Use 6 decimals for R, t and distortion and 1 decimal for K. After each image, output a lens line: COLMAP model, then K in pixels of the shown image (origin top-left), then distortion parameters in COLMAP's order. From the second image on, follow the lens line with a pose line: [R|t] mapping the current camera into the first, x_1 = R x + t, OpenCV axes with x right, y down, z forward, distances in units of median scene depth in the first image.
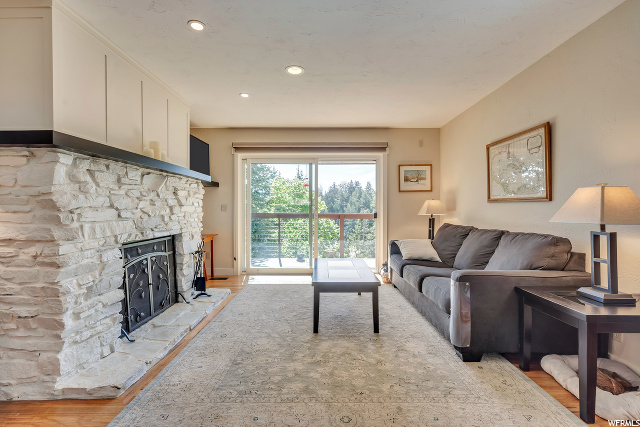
lens RADIAL K [[293.4, 0, 320.0], [0, 293.4, 213.5], [0, 0, 1]] dist [-0.001331, 0.000071]
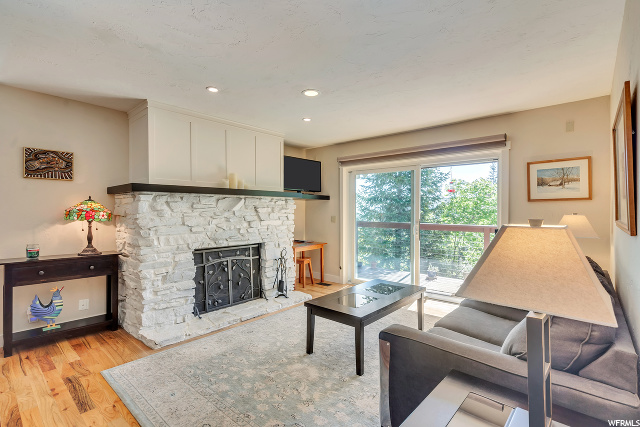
lens RADIAL K [[306.3, 0, 320.0], [0, 306.3, 213.5], [0, 0, 1]] dist [-0.001673, -0.000315]
pose [[0.753008, 0.008514, -0.657956, 0.705481], [-0.011167, 0.999938, 0.000159, -0.073494], [0.657917, 0.007228, 0.753056, 0.234274]]
